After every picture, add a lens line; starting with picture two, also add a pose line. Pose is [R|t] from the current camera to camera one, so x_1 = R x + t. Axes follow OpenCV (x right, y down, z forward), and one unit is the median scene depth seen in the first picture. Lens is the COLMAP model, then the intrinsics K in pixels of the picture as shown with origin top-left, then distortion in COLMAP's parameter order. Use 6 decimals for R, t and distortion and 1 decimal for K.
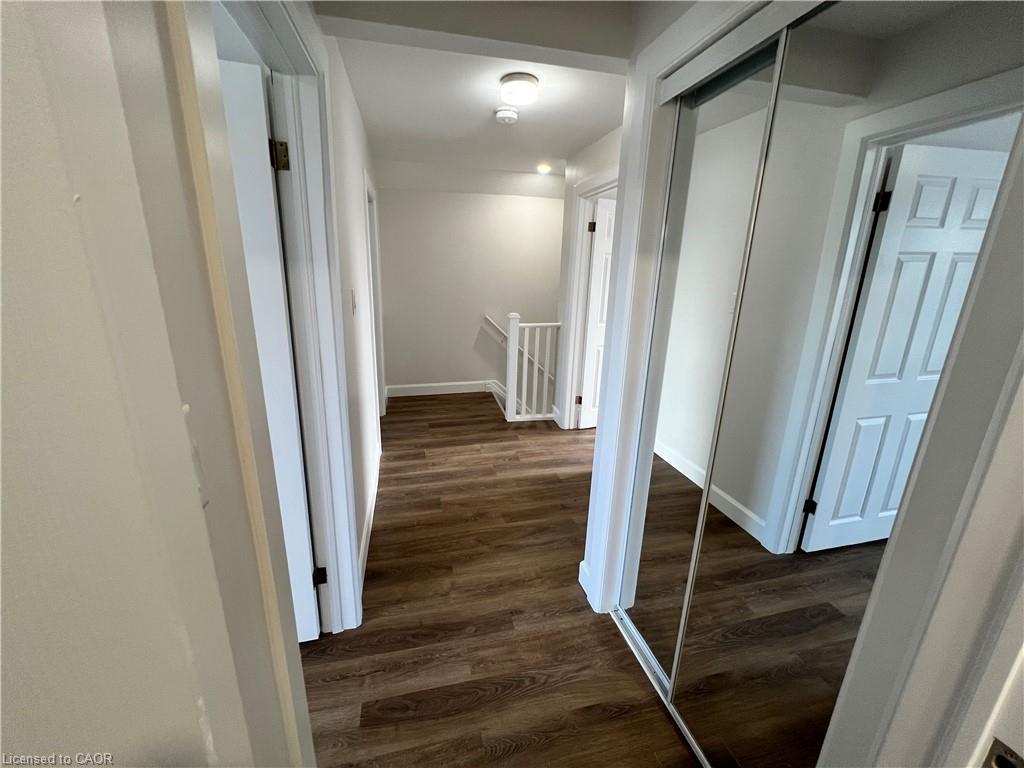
lens RADIAL K [[411.5, 0, 510.2], [0, 411.5, 378.3], [0, 0, 1]] dist [0.001383, 0.000067]
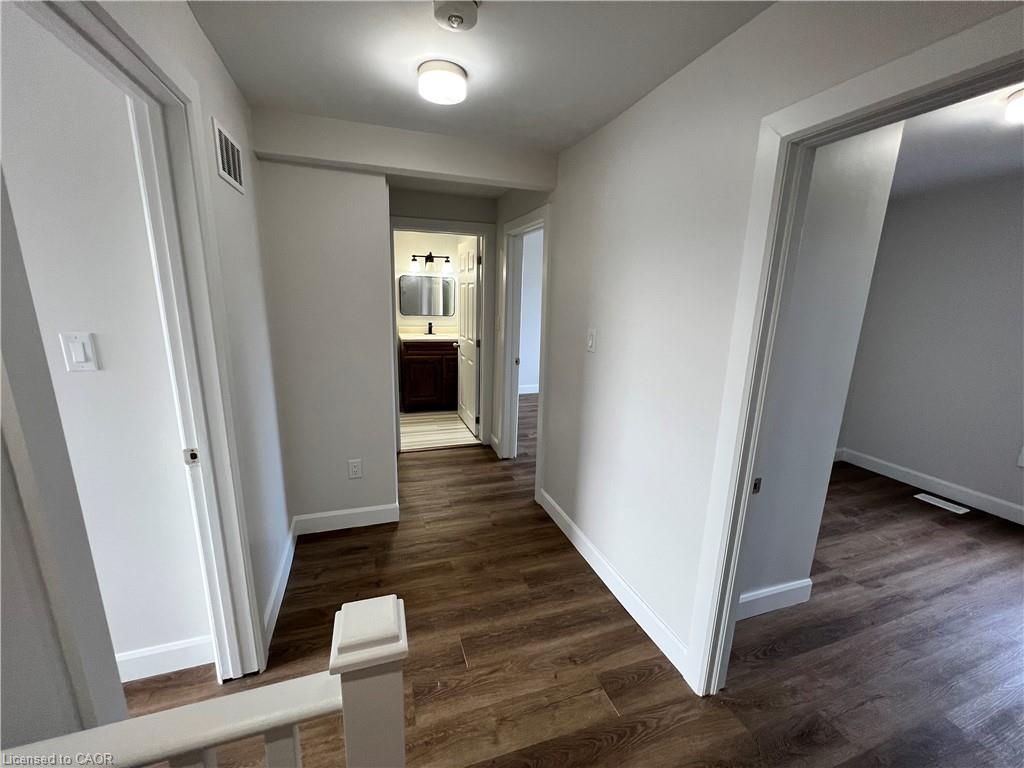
lens RADIAL K [[411.5, 0, 513.4], [0, 411.5, 383.0], [0, 0, 1]] dist [0.001383, 0.000067]
pose [[-0.993454, -0.029105, -0.110459, -0.036809], [-0.078366, 0.877202, 0.473682, -0.440623], [0.083109, 0.479238, -0.873741, 1.487334]]
